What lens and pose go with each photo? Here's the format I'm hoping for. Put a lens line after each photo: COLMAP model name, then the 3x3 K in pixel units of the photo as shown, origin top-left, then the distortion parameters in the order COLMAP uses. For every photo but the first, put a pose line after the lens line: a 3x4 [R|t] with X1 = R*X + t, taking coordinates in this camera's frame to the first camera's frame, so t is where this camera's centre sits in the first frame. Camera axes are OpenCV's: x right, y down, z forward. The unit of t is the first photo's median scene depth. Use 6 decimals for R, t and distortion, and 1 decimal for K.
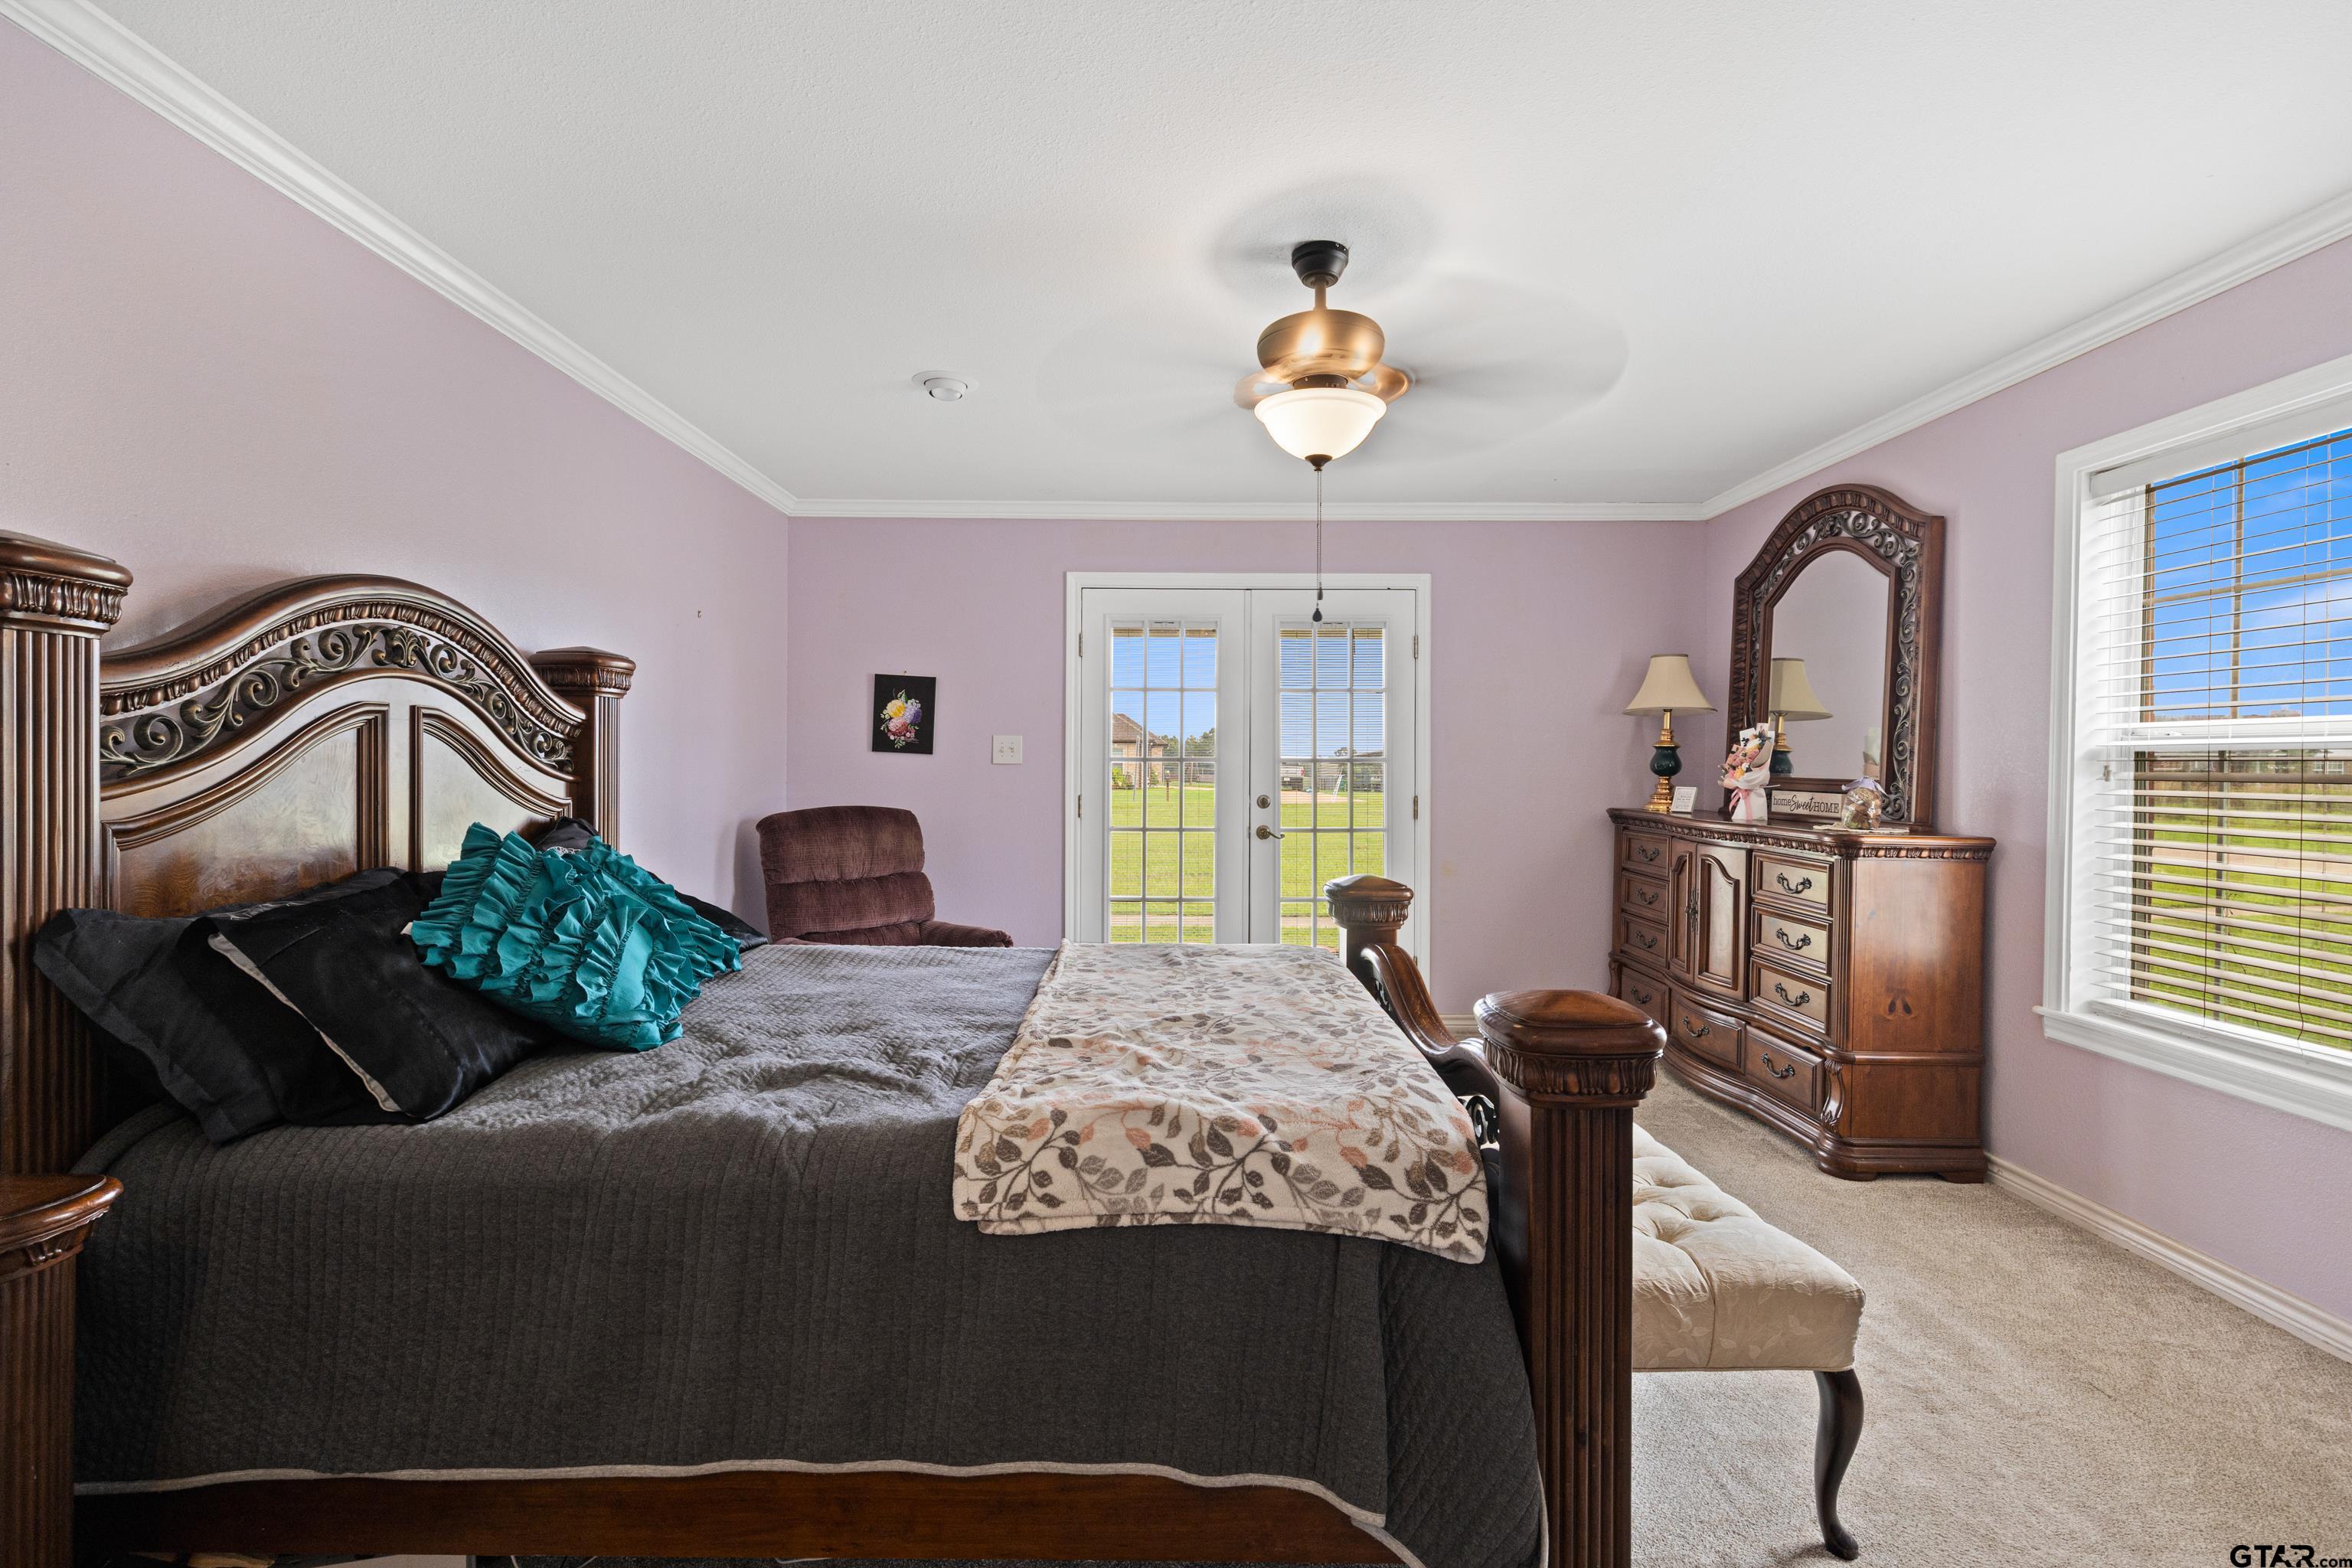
lens RADIAL K [[1086.1, 0, 1177.5], [0, 1086.1, 767.7], [0, 0, 1]] dist [0.001742, 0.002347]
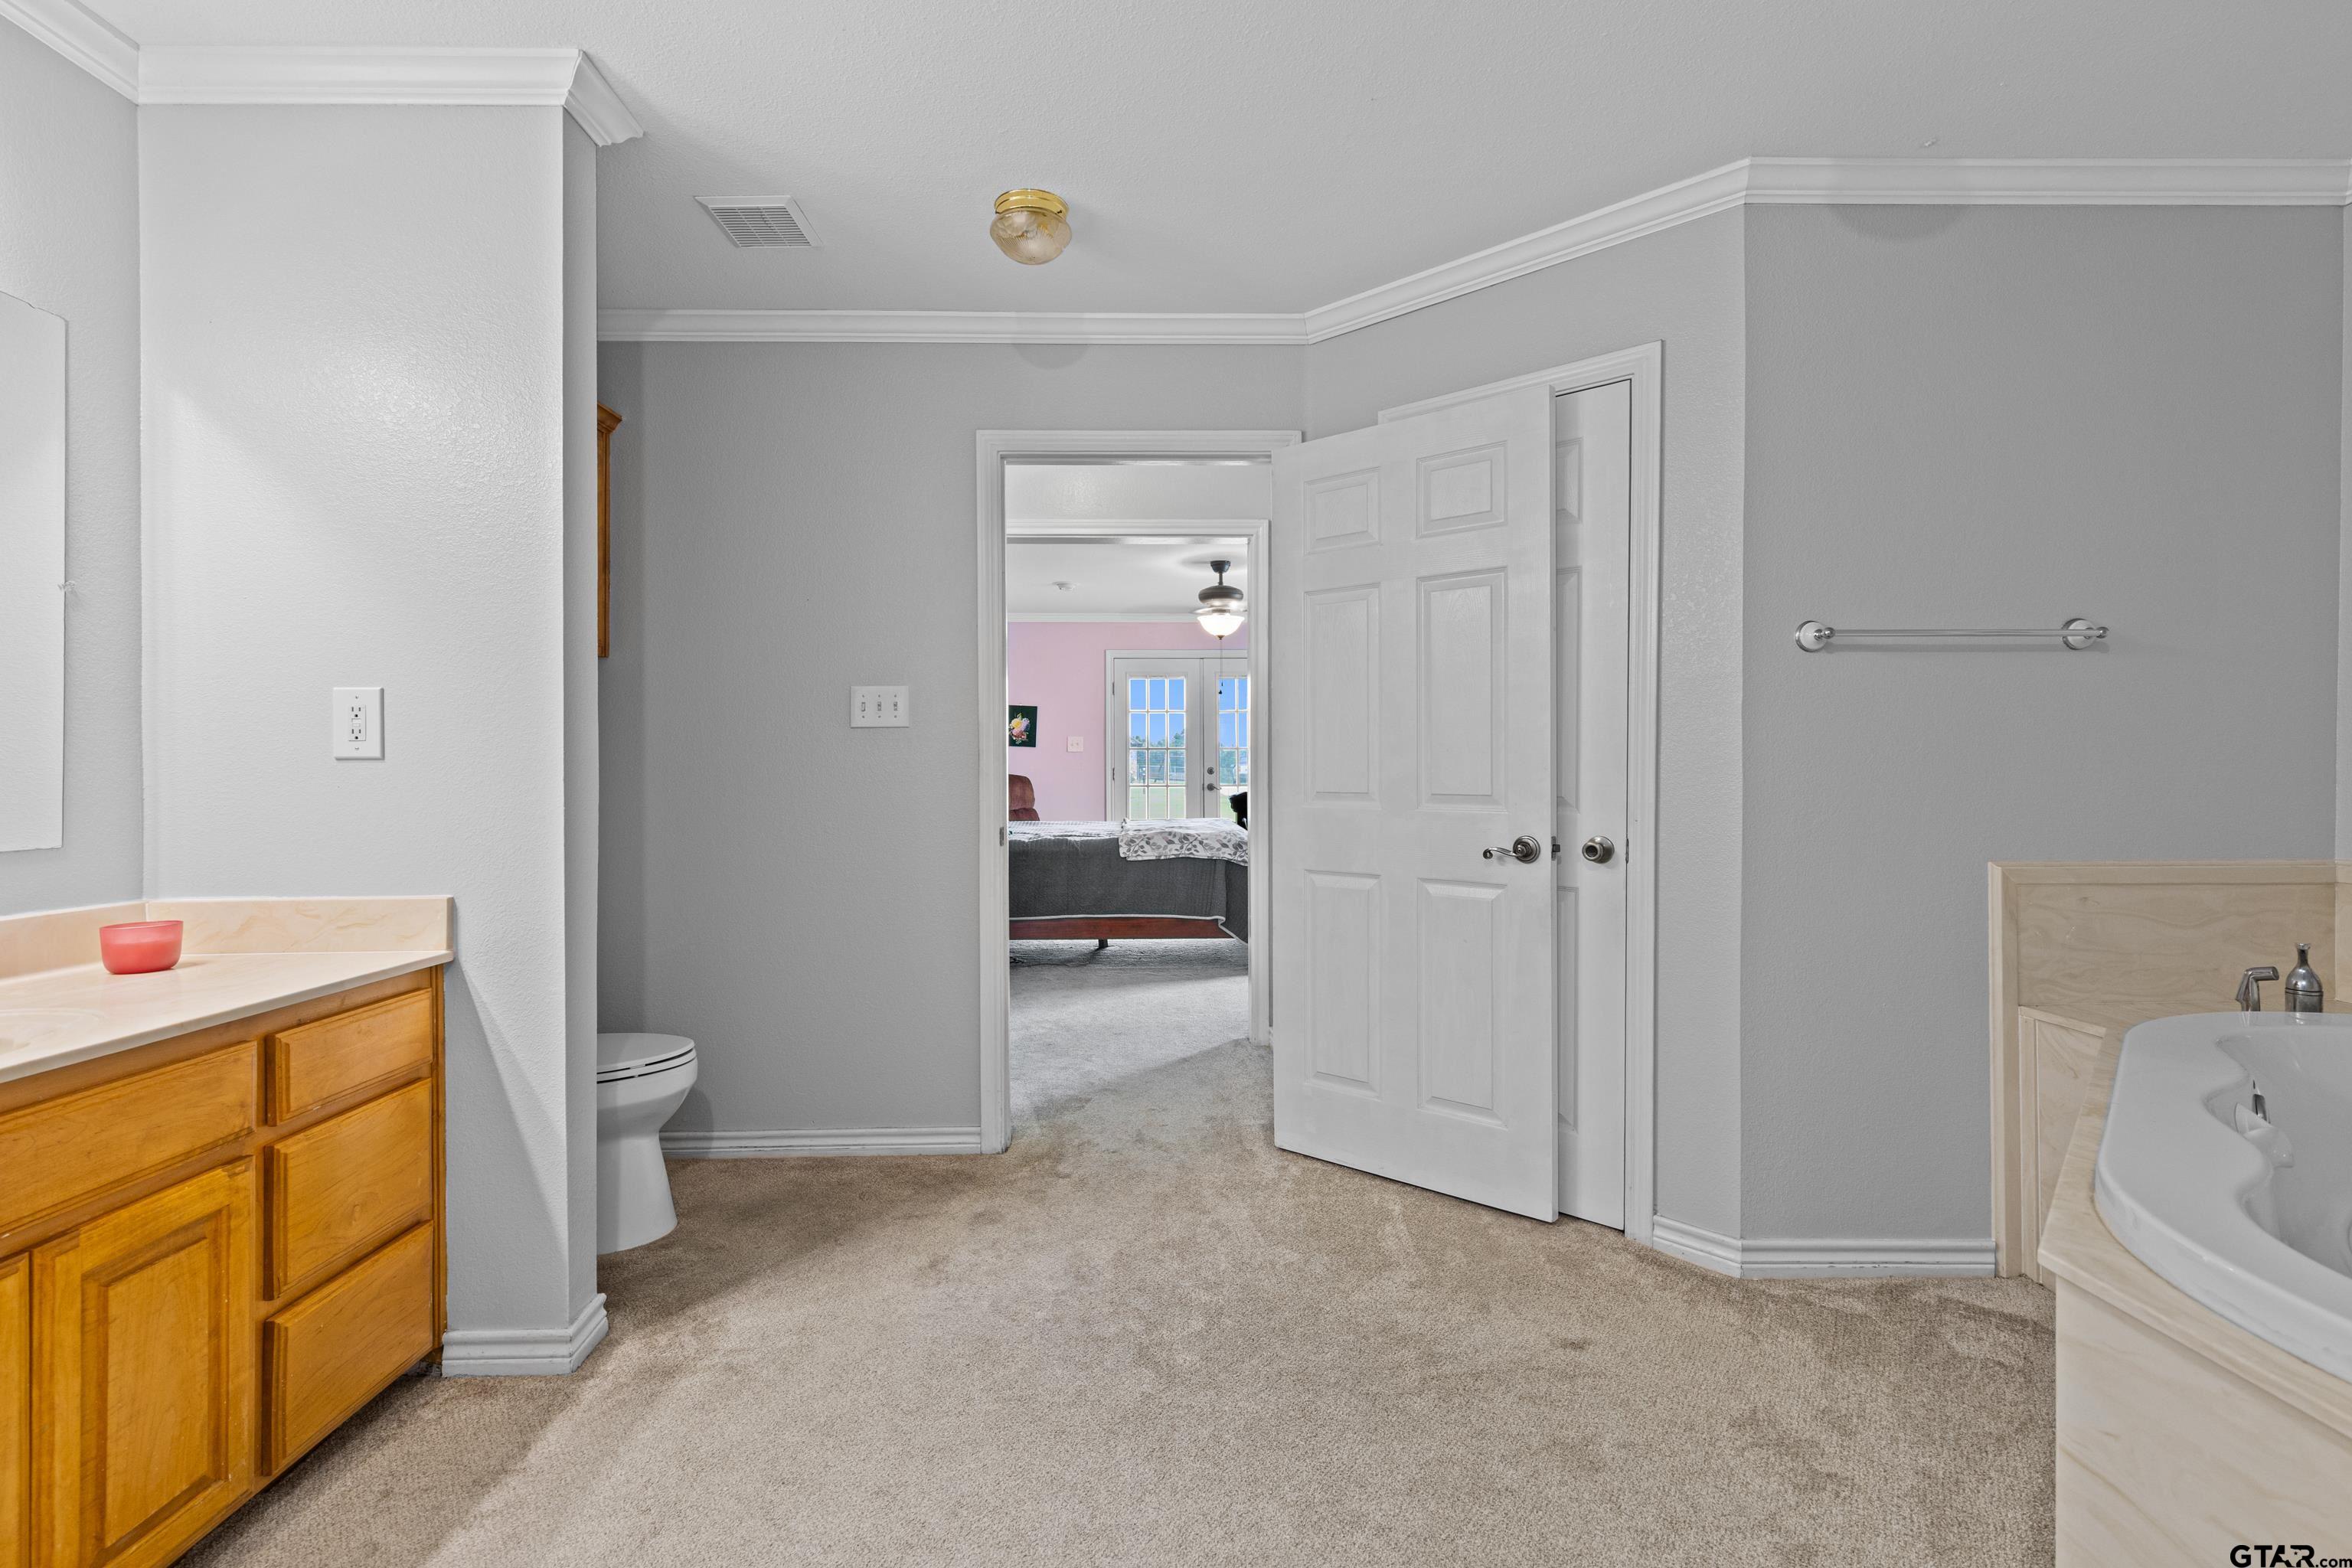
lens RADIAL K [[1086.1, 0, 1173.4], [0, 1086.1, 768.9], [0, 0, 1]] dist [0.001742, 0.002347]
pose [[0.999688, -0.007877, 0.023702, -0.099455], [0.007850, 0.999968, 0.001232, 0.084494], [-0.023710, -0.001046, 0.999718, -2.970273]]
